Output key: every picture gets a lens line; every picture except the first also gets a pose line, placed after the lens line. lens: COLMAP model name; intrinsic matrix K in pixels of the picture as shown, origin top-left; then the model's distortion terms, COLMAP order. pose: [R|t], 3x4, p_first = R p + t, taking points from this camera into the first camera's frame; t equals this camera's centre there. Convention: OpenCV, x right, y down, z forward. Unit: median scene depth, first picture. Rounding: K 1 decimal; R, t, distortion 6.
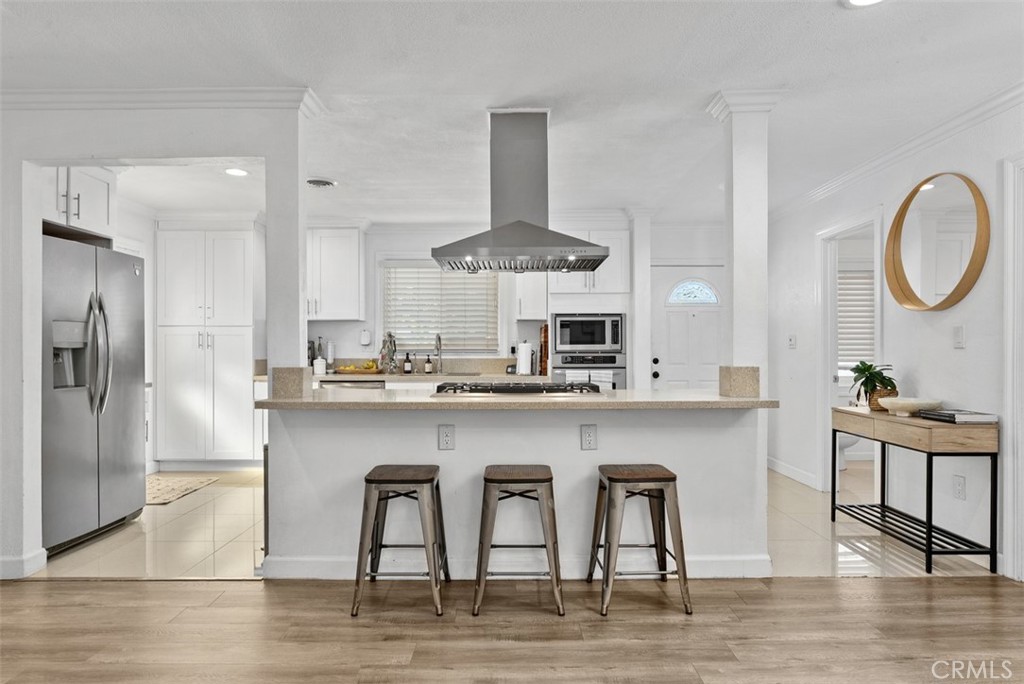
lens RADIAL K [[619.9, 0, 508.7], [0, 619.9, 349.3], [0, 0, 1]] dist [-0.004933, 0.000089]
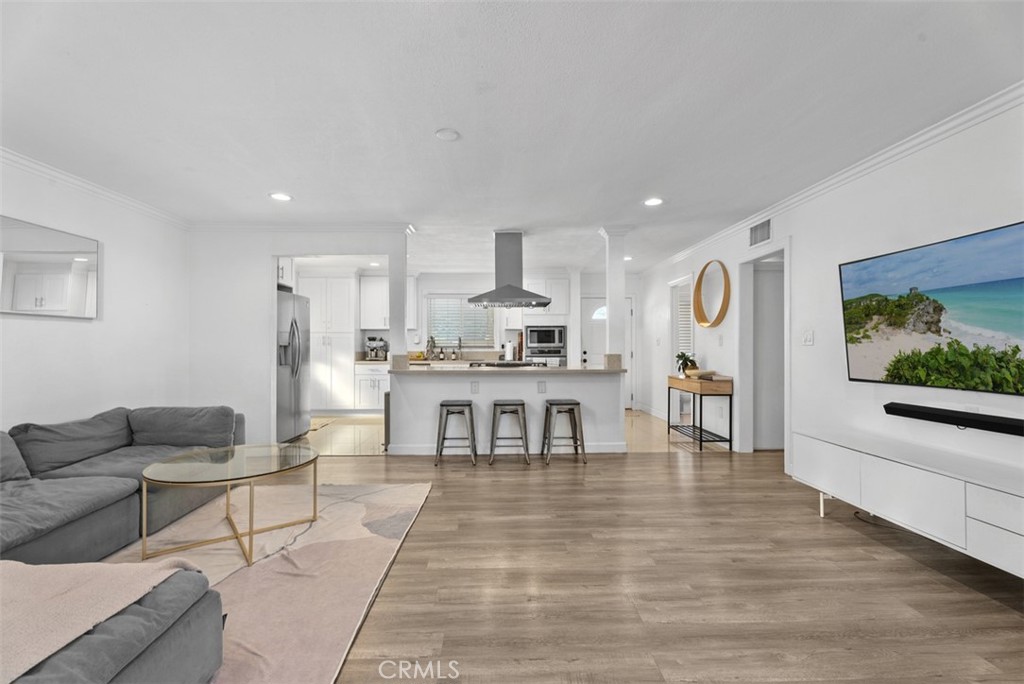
lens RADIAL K [[461.7, 0, 508.8], [0, 461.7, 338.0], [0, 0, 1]] dist [-0.000397, -0.000062]
pose [[0.999518, 0.000119, 0.031039, -0.031733], [0.000390, 0.999865, -0.016405, -0.002163], [-0.031037, 0.016409, 0.999384, -0.552159]]
